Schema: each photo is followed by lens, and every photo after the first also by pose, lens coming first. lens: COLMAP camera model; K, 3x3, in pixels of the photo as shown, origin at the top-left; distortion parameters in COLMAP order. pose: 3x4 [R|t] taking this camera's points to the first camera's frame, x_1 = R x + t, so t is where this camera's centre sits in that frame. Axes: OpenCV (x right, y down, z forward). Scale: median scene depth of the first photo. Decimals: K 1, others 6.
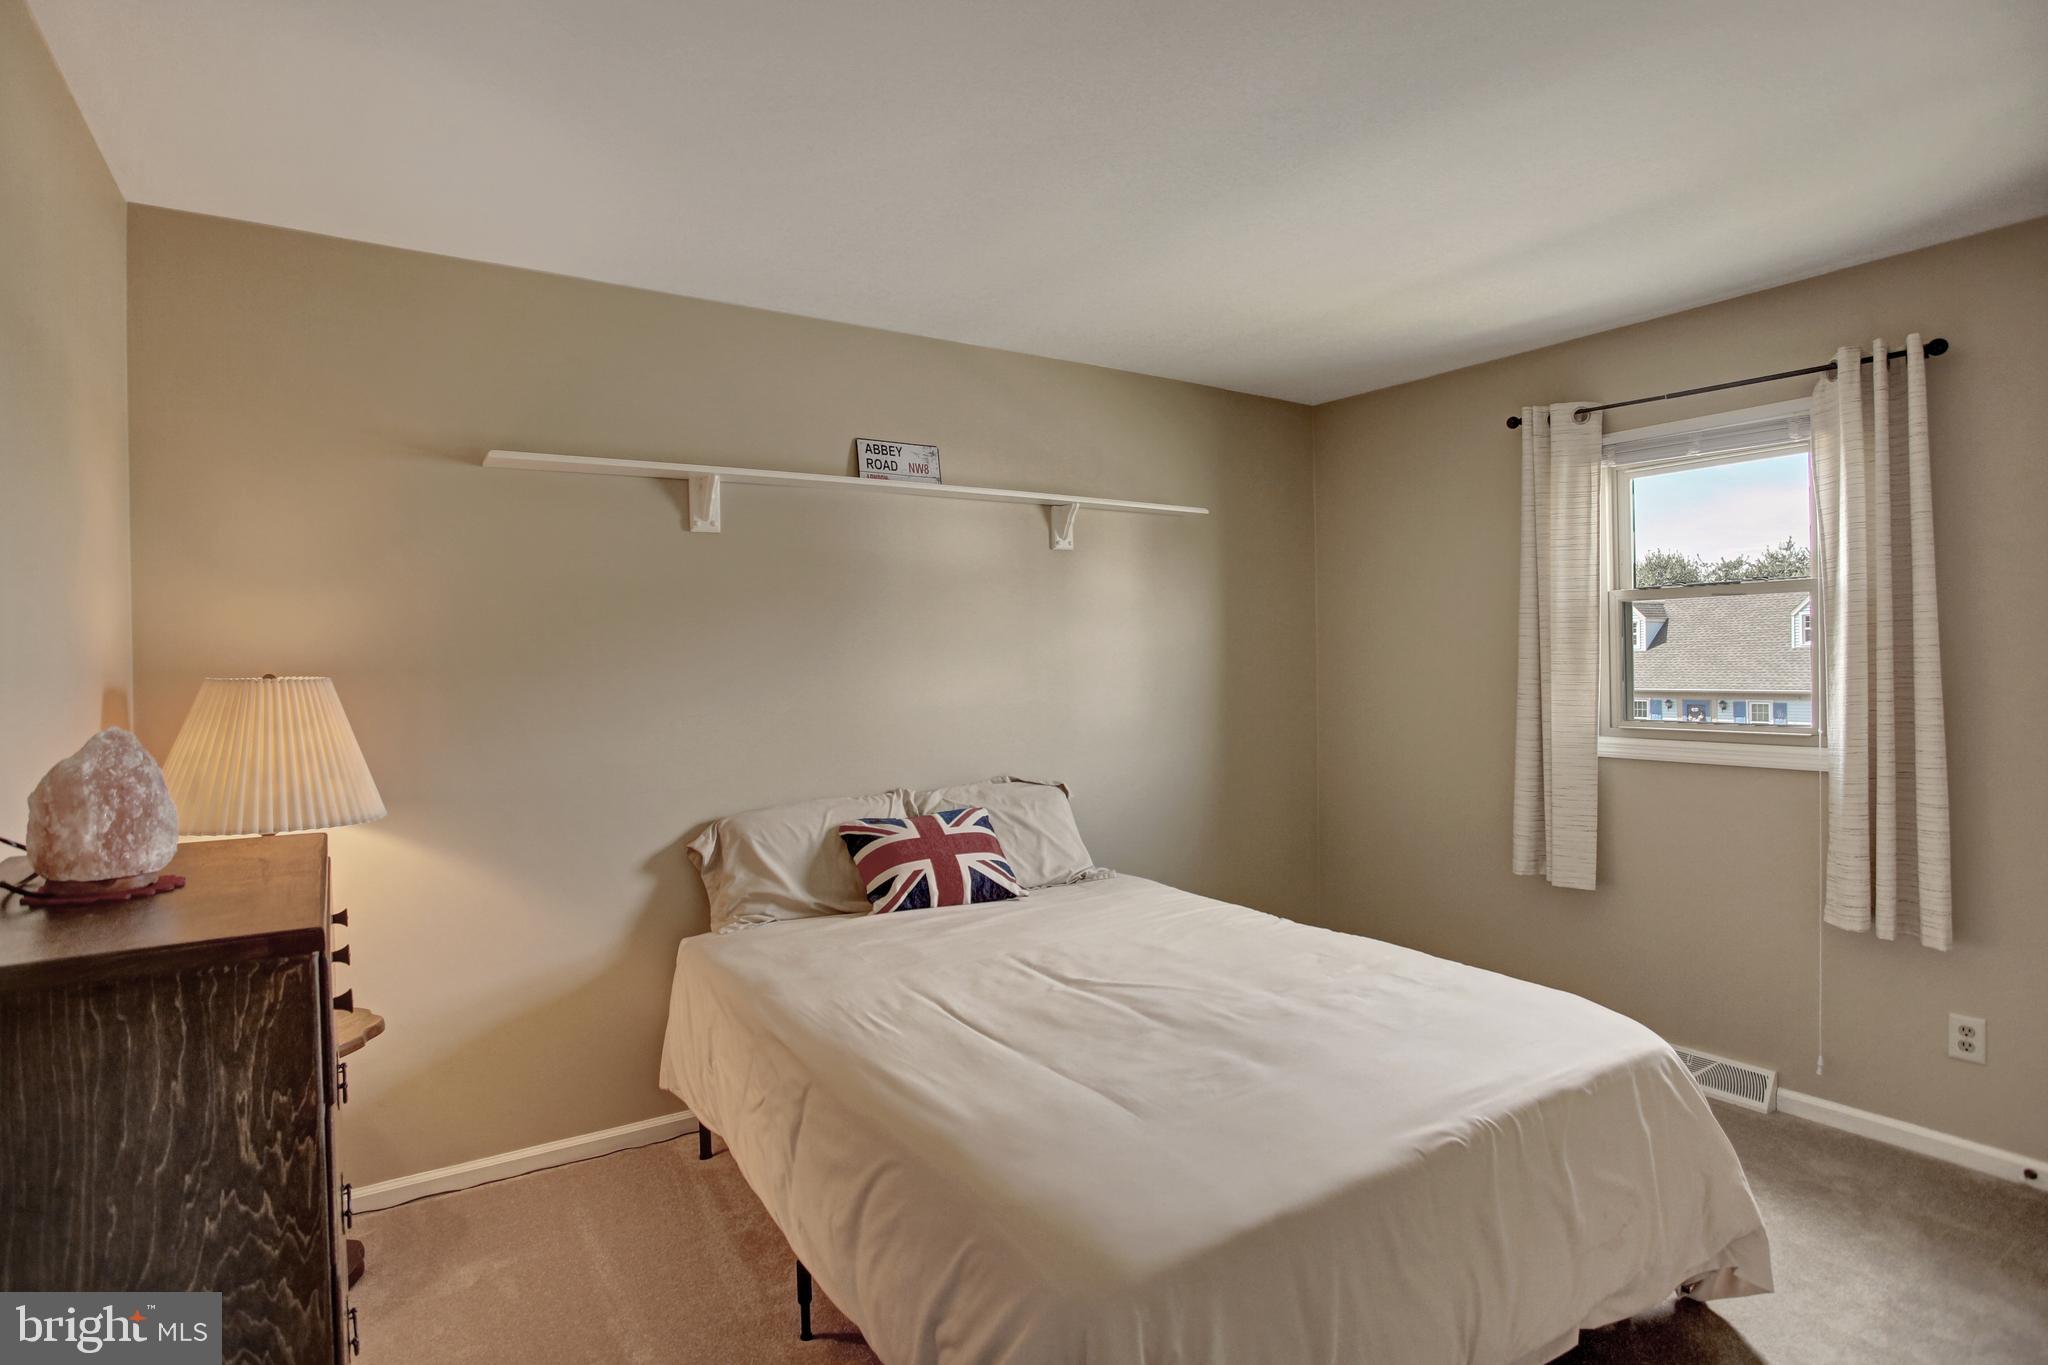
lens RADIAL K [[996.6, 0, 1039.9], [0, 996.6, 669.1], [0, 0, 1]] dist [-0.062807, 0.027866]
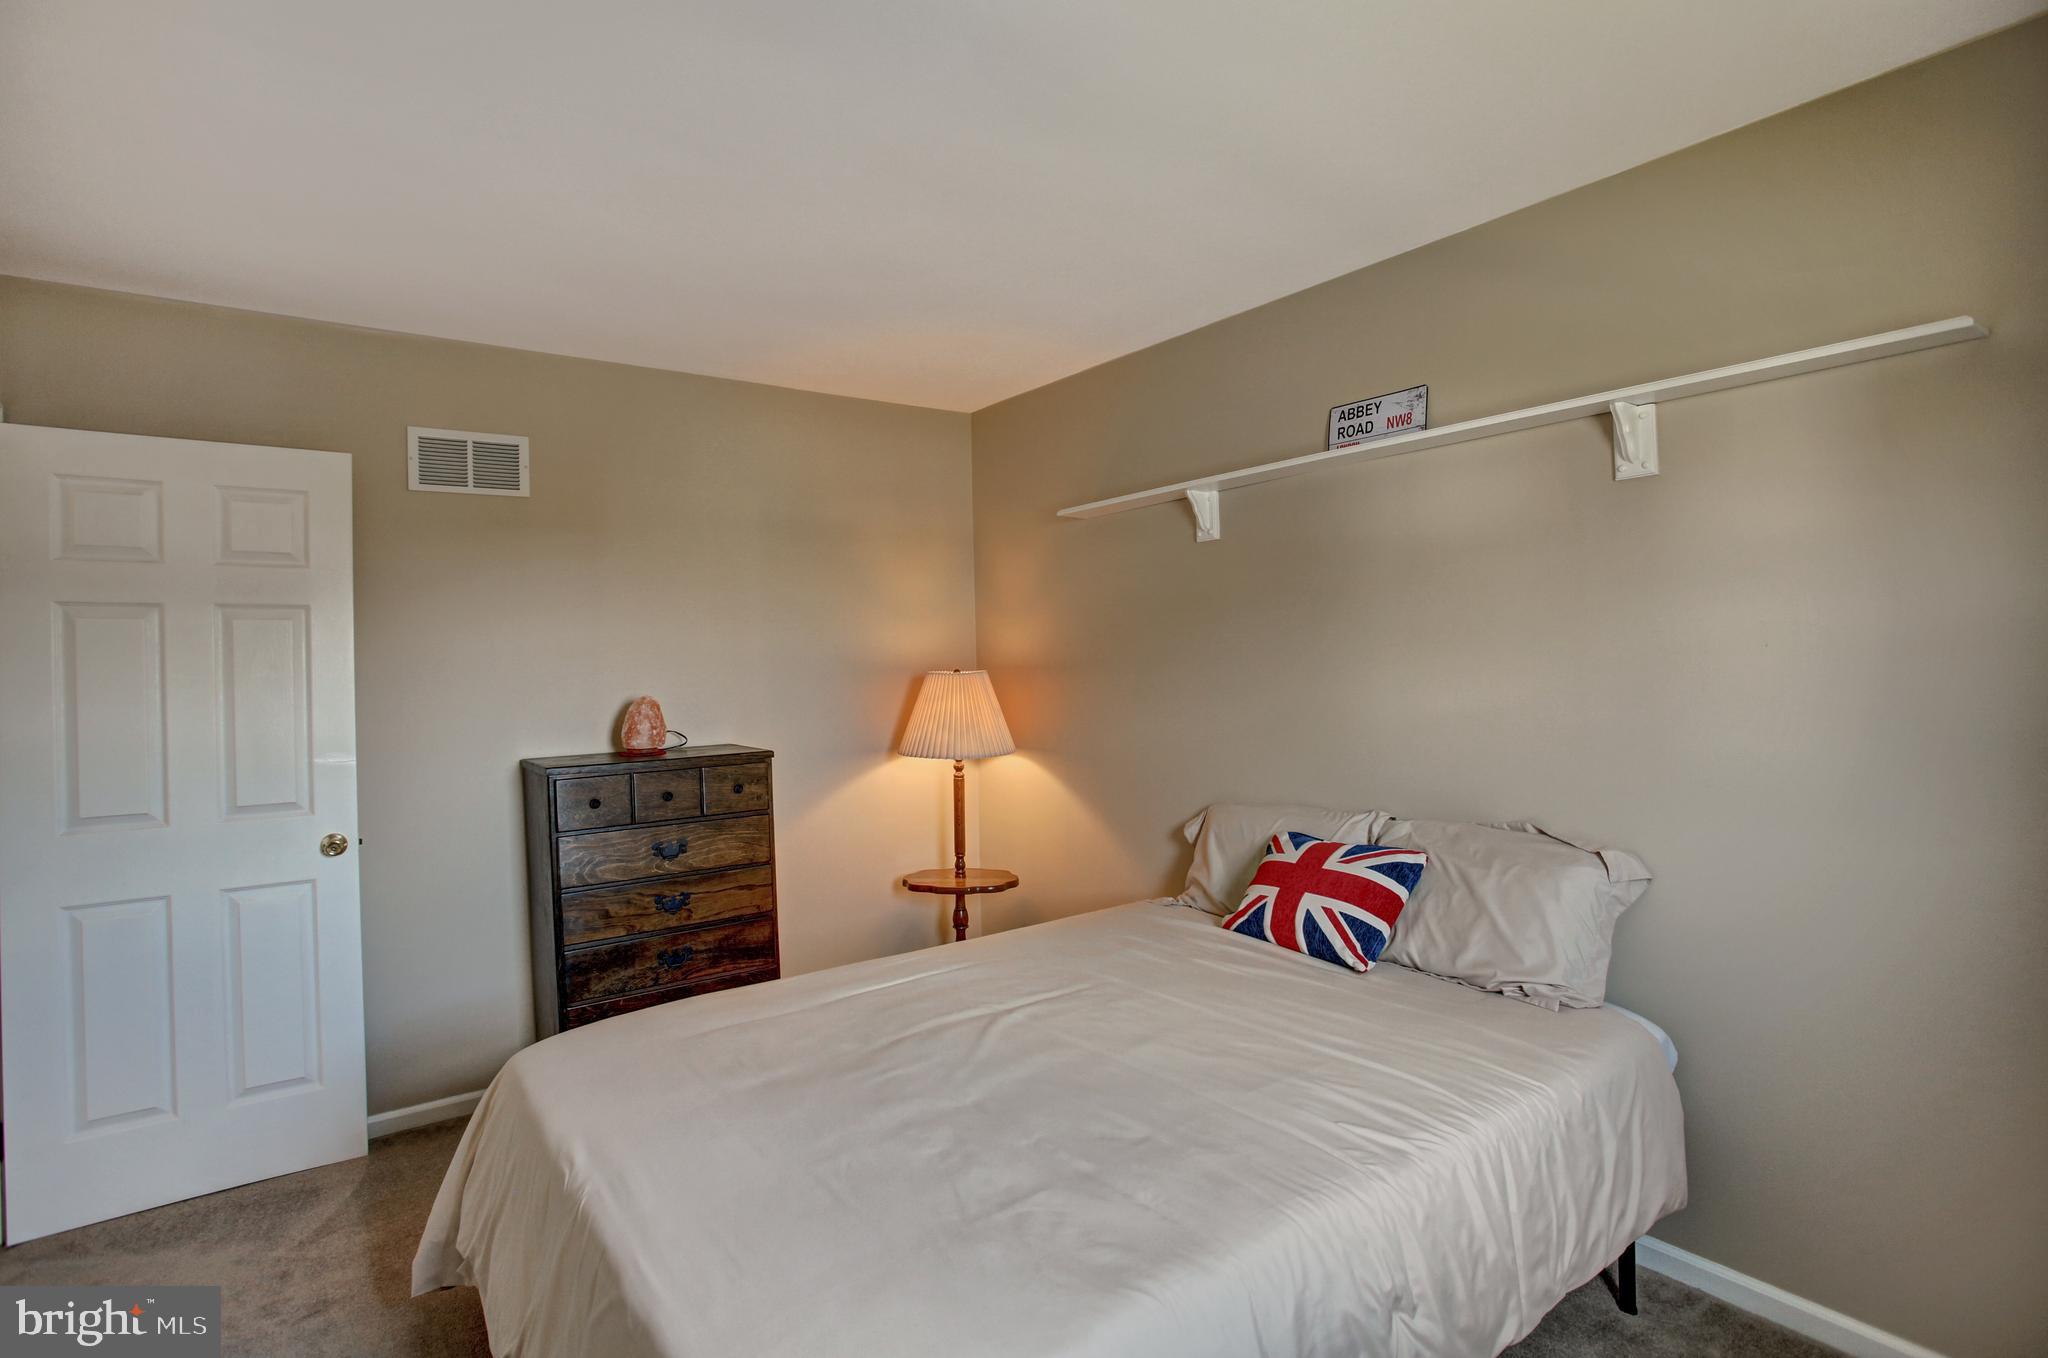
lens RADIAL K [[996.6, 0, 1039.9], [0, 996.6, 665.6], [0, 0, 1]] dist [-0.062807, 0.027866]
pose [[0.087822, 0.020293, -0.995929, 0.727127], [0.015345, 0.999646, 0.021722, -0.027510], [0.996018, -0.017190, 0.087480, 0.705927]]
